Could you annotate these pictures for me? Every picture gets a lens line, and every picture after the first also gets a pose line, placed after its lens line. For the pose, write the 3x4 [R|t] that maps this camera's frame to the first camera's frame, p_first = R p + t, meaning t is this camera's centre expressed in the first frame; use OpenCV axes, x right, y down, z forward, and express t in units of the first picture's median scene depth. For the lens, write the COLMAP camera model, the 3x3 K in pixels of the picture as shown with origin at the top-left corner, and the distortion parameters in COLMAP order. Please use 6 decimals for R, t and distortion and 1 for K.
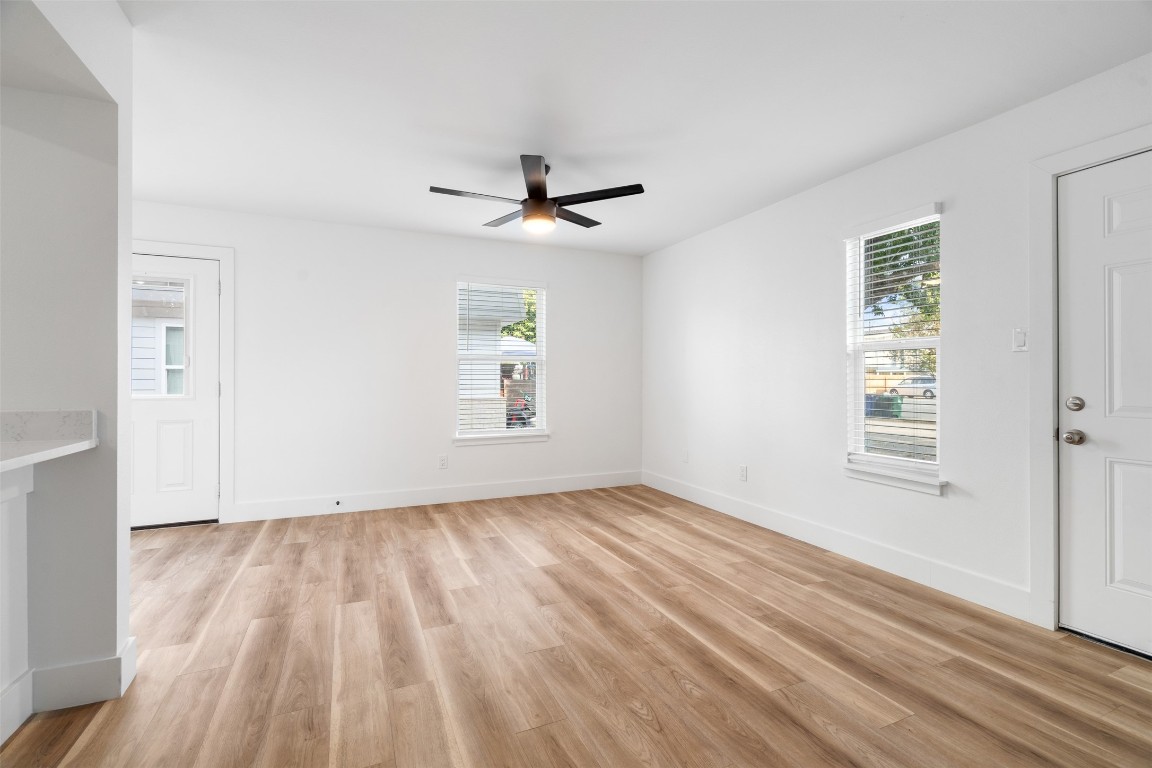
lens RADIAL K [[515.5, 0, 582.1], [0, 515.5, 383.4], [0, 0, 1]] dist [-0.005361, 0.000566]
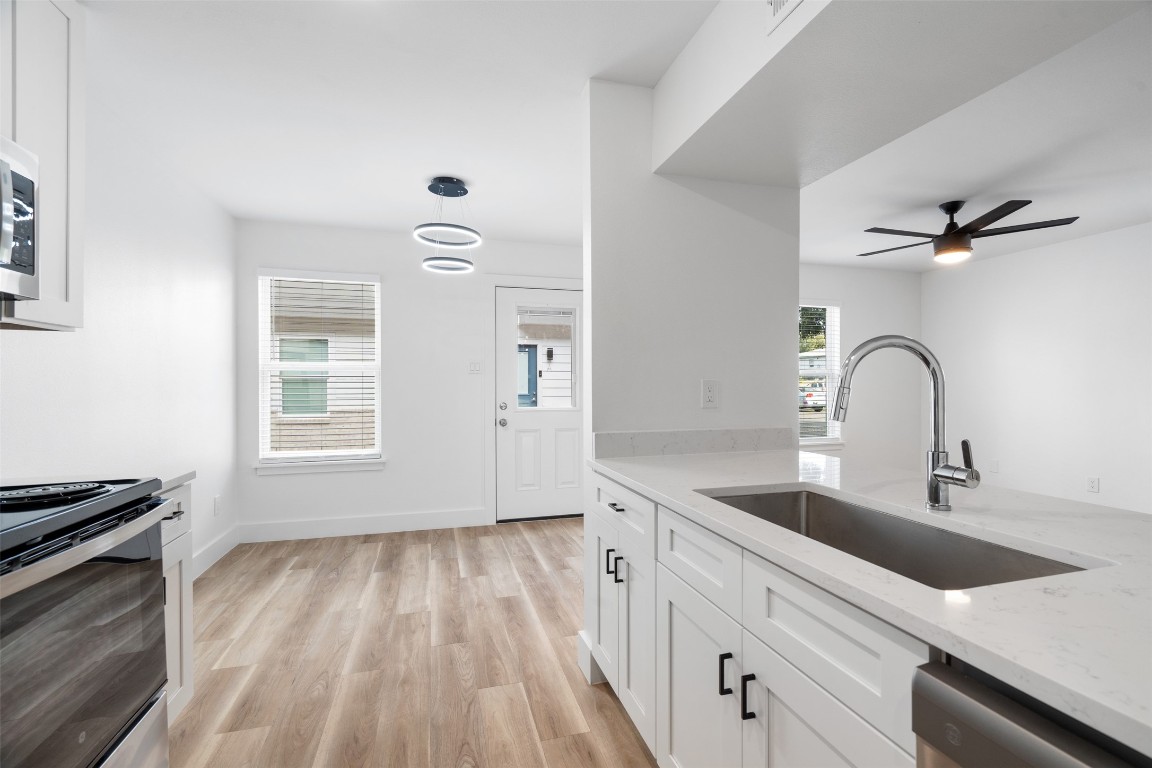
lens RADIAL K [[515.5, 0, 582.1], [0, 515.5, 383.4], [0, 0, 1]] dist [-0.005361, 0.000566]
pose [[0.989878, -0.001780, -0.141912, -0.832246], [0.000865, 0.999978, -0.006507, -0.032069], [0.141921, 0.006318, 0.989858, -0.241548]]
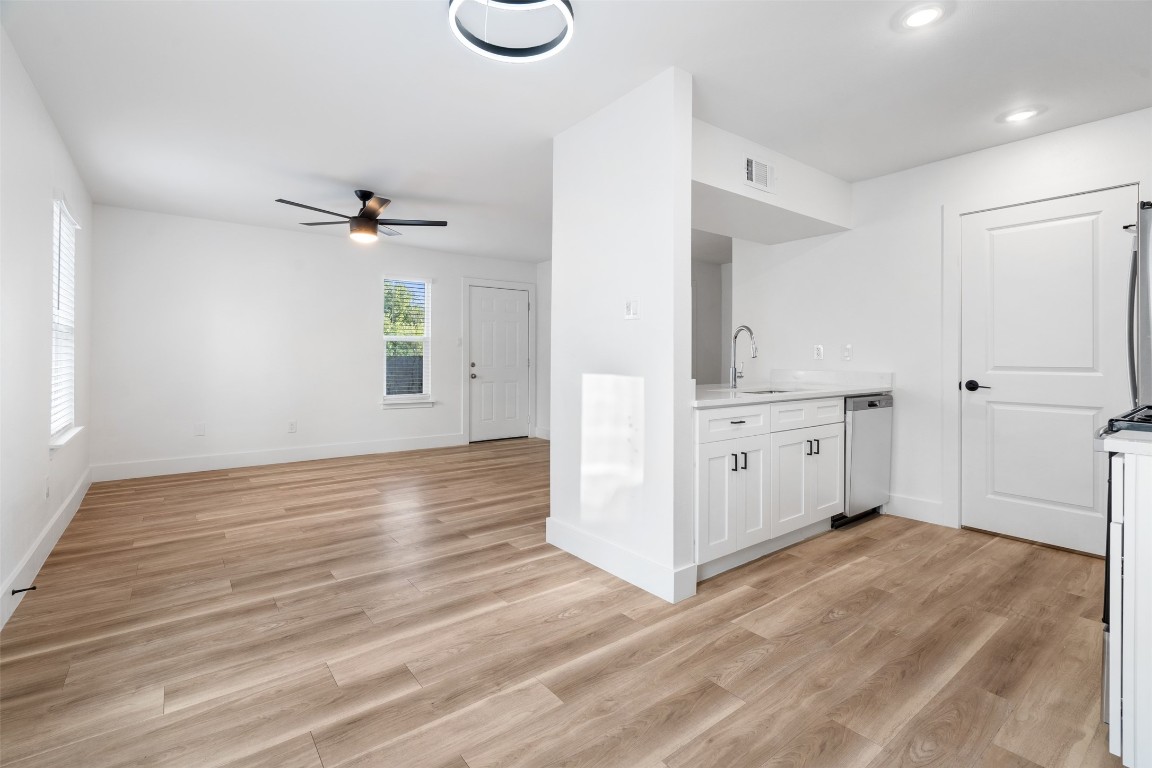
lens RADIAL K [[526.9, 0, 575.9], [0, 526.9, 360.4], [0, 0, 1]] dist [-0.001678, 0.000028]
pose [[-0.226560, -0.006155, 0.973978, -1.754128], [-0.001403, 0.999981, 0.005993, -0.004893], [-0.973996, -0.000008, -0.226565, 0.904273]]
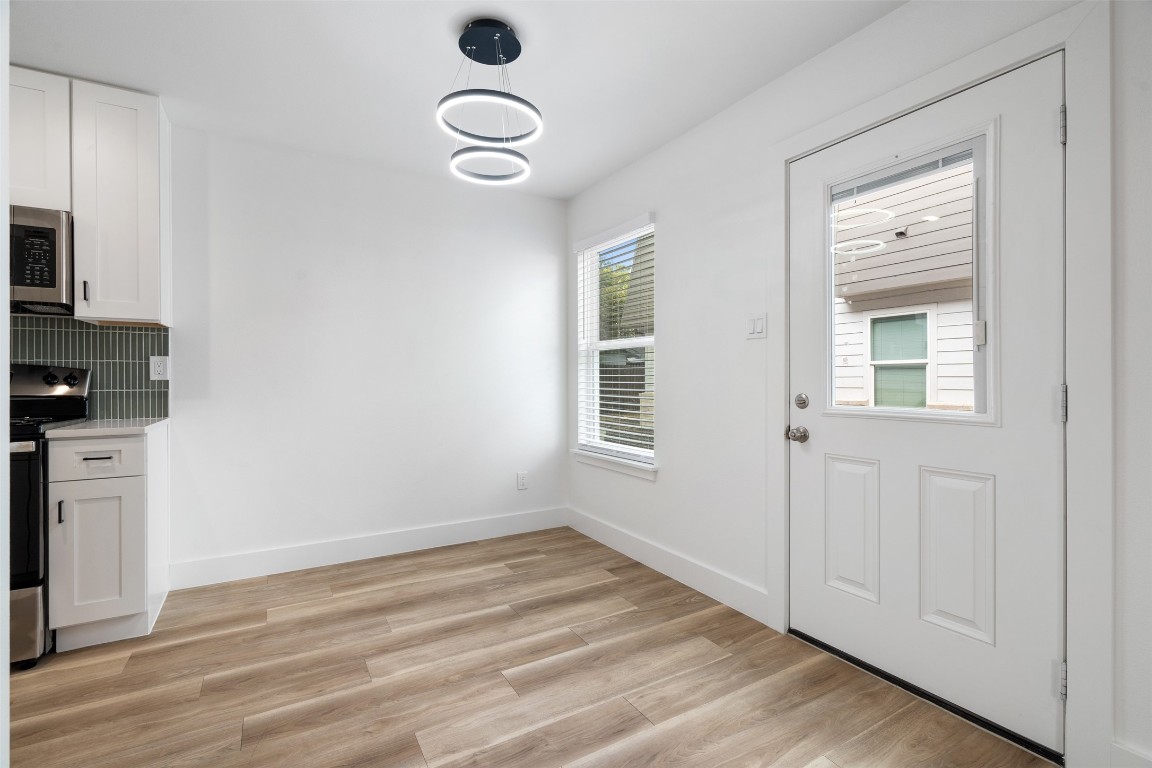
lens RADIAL K [[515.5, 0, 582.1], [0, 515.5, 383.4], [0, 0, 1]] dist [-0.005361, 0.000566]
pose [[0.109264, 0.007672, -0.993983, -0.553508], [-0.003505, 0.999967, 0.007333, -0.005153], [0.994007, 0.002682, 0.109287, 0.903568]]
